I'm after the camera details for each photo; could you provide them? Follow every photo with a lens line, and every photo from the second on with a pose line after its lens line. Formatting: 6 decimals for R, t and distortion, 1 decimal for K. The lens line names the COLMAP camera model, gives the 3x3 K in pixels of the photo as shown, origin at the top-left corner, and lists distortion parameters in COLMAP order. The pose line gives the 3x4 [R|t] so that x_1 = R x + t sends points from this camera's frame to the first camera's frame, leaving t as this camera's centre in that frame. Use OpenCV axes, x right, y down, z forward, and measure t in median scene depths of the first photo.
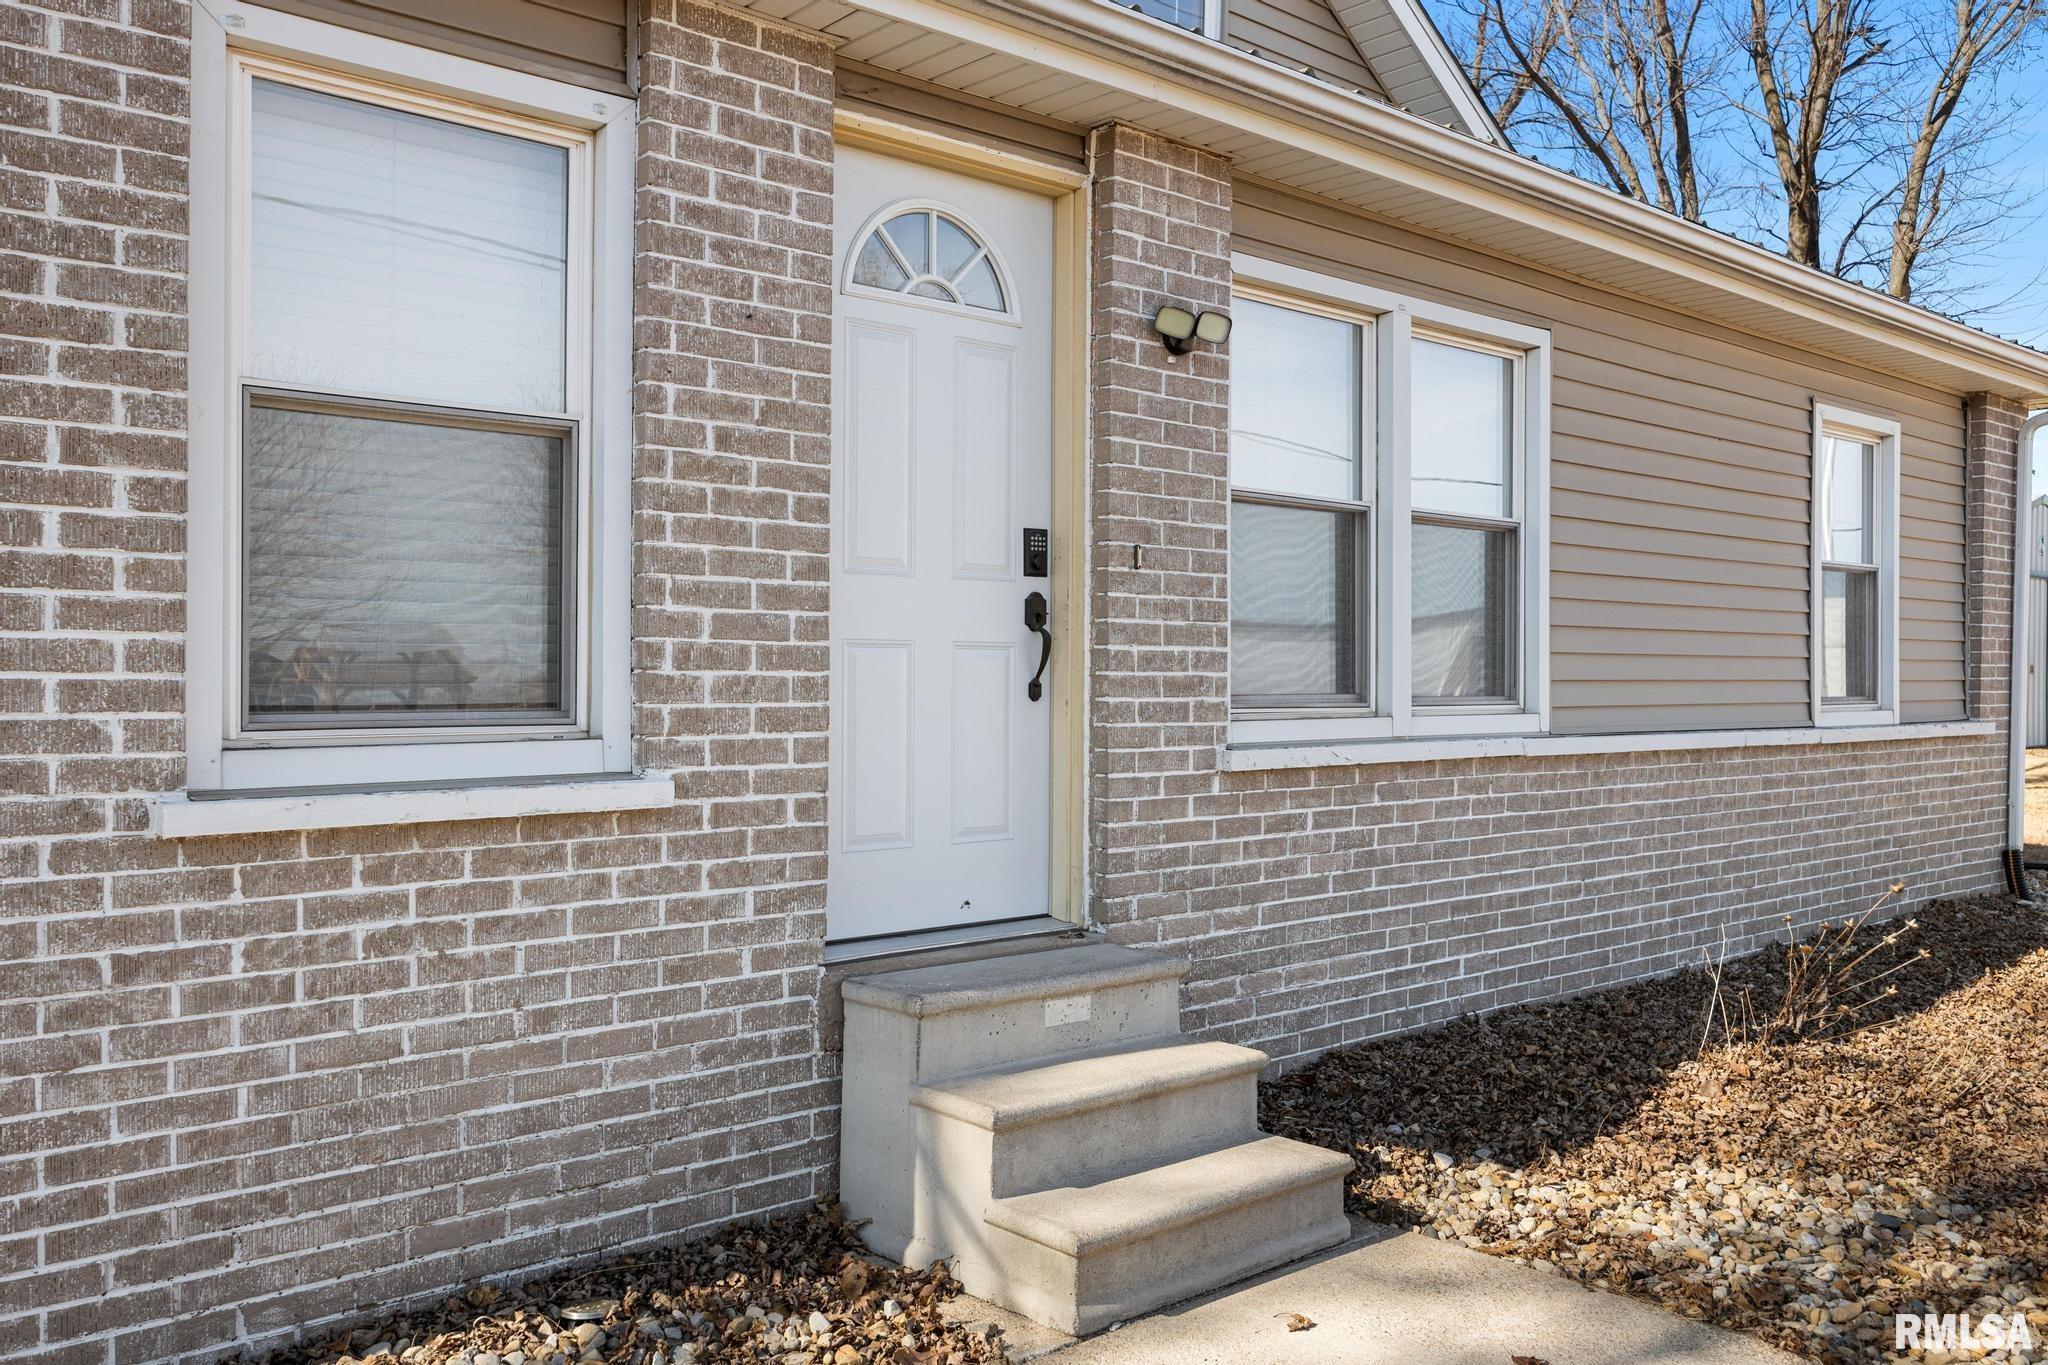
lens RADIAL K [[1612.5, 0, 1024.0], [0, 1612.5, 682.5], [0, 0, 1]] dist [-0.034259, 0.000809]
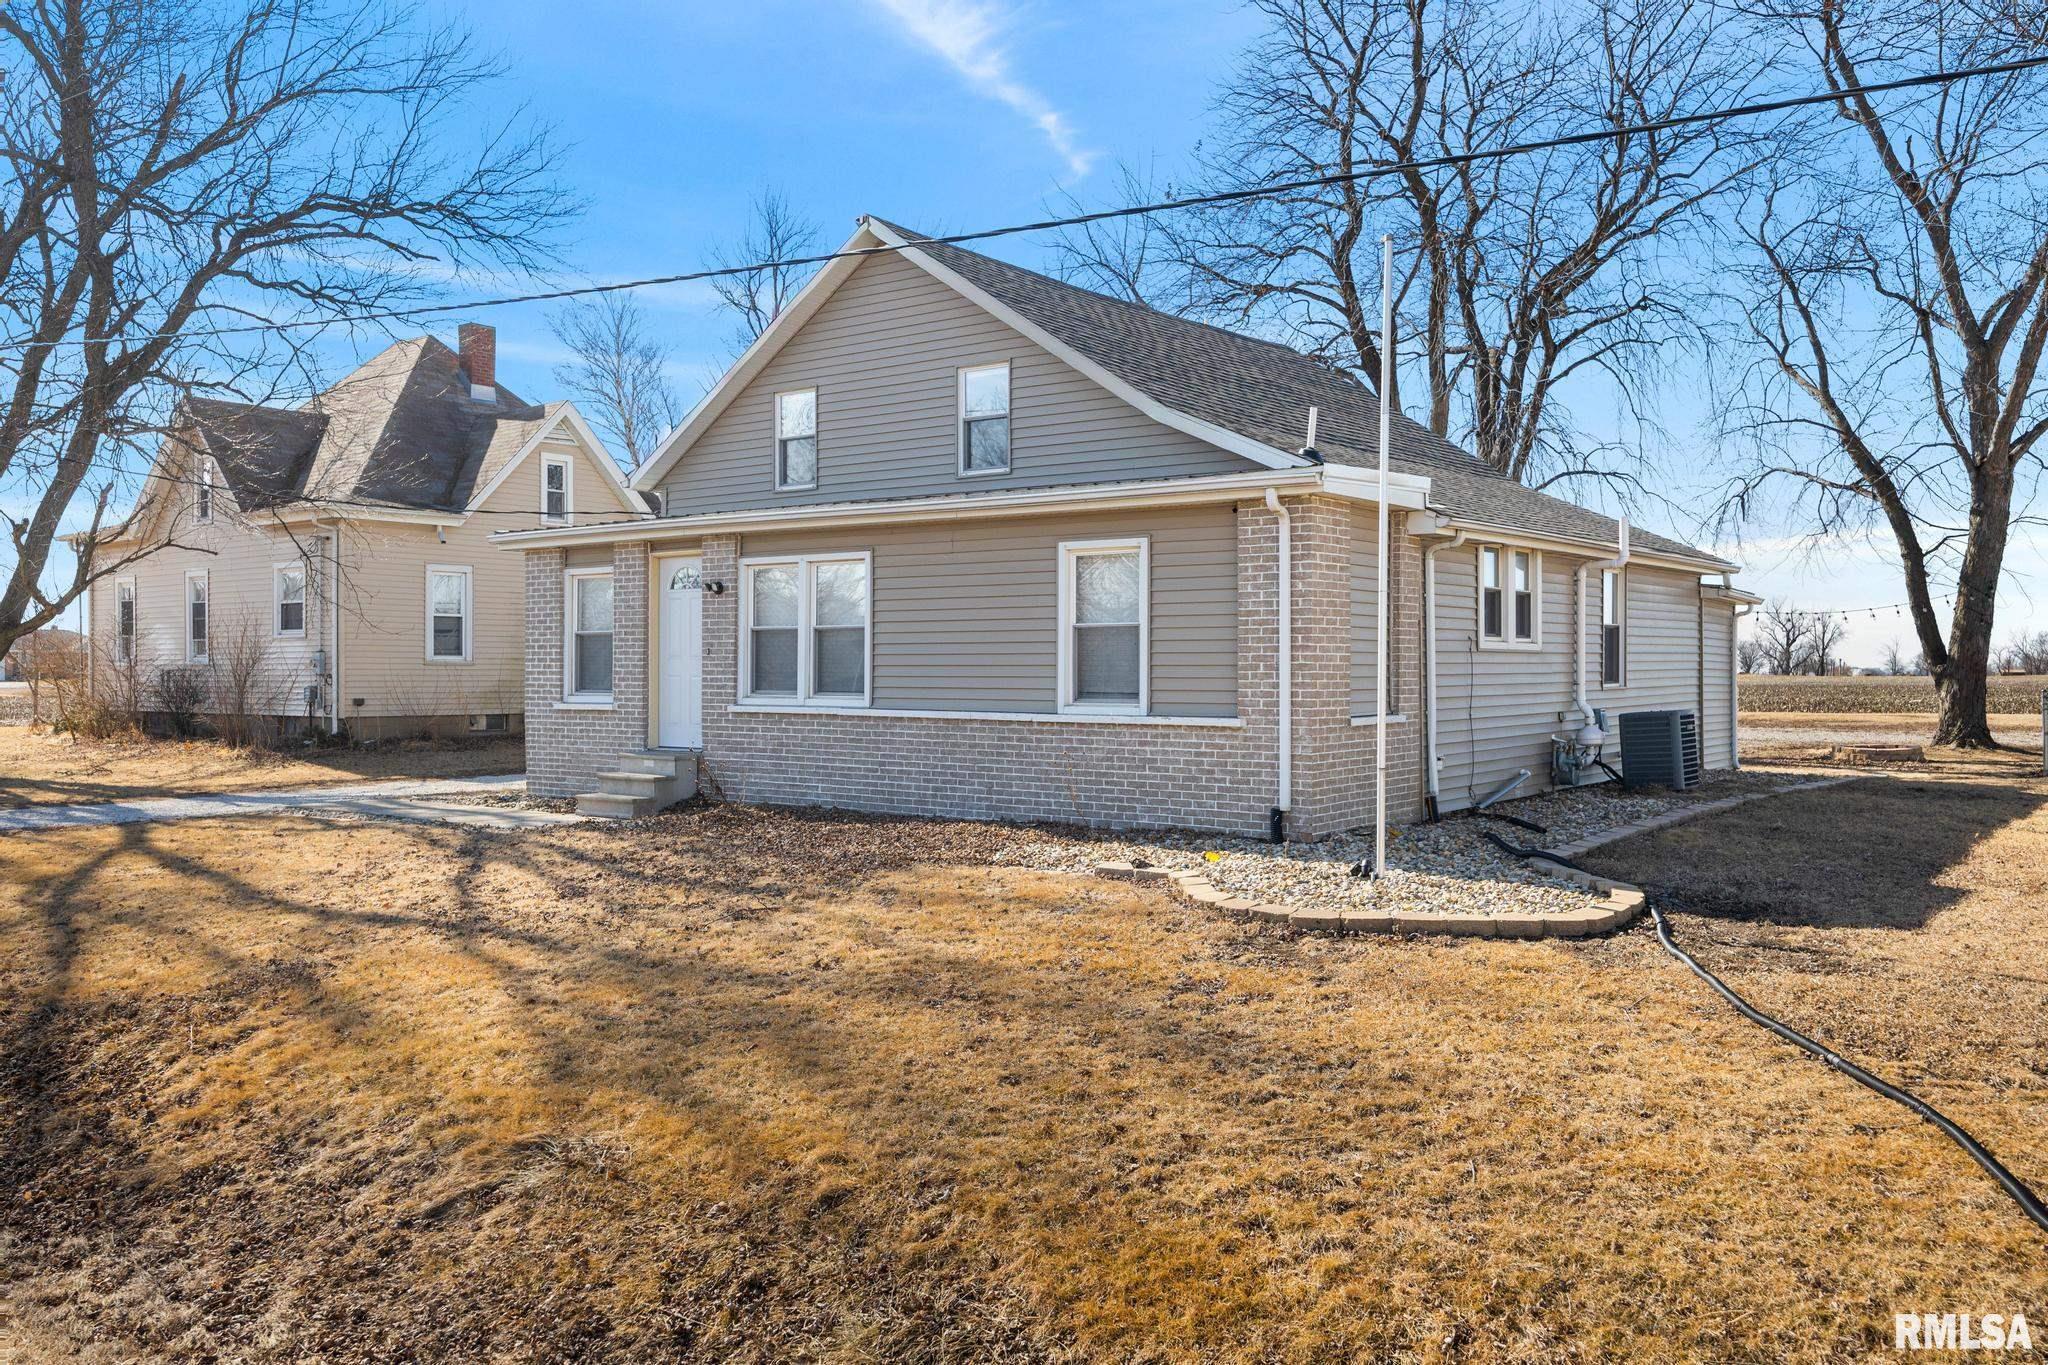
lens RADIAL K [[1598.6, 0, 1024.0], [0, 1598.6, 682.5], [0, 0, 1]] dist [0.000531, -0.000009]
pose [[0.217153, 0.000126, -0.976138, 3.791177], [-0.009851, 0.999949, -0.002062, -0.007962], [0.976088, 0.010064, 0.217143, 0.902783]]
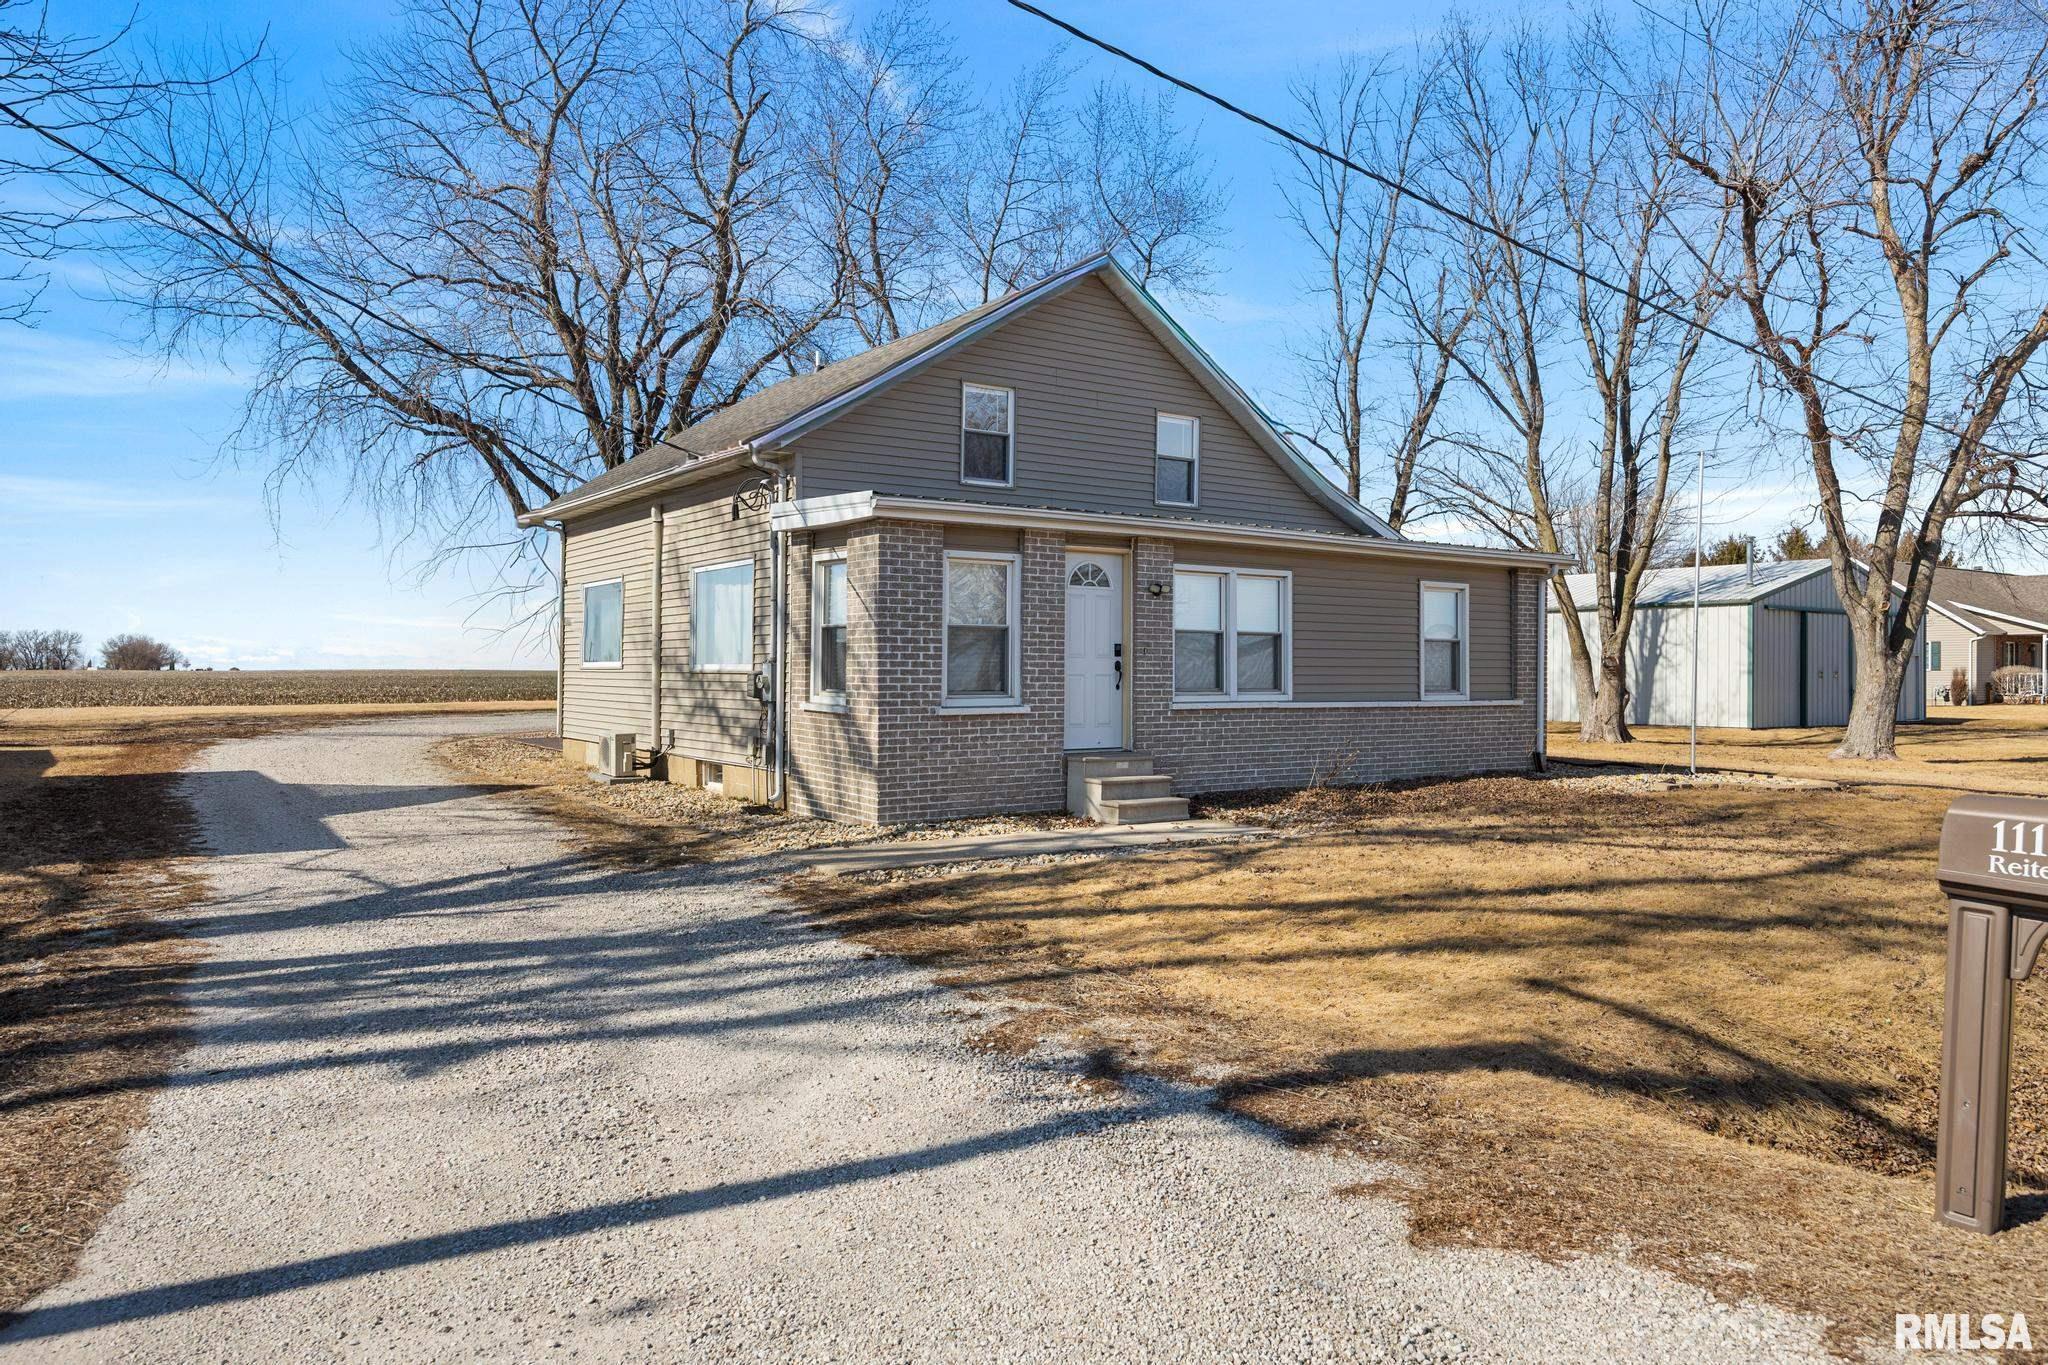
lens RADIAL K [[1363.8, 0, 1024.0], [0, 1363.8, 682.5], [0, 0, 1]] dist [-0.002844, -0.000736]
pose [[0.991858, -0.001138, -0.127341, 0.197258], [0.001150, 0.999999, 0.000024, -0.005889], [0.127341, -0.000171, 0.991859, -2.203643]]
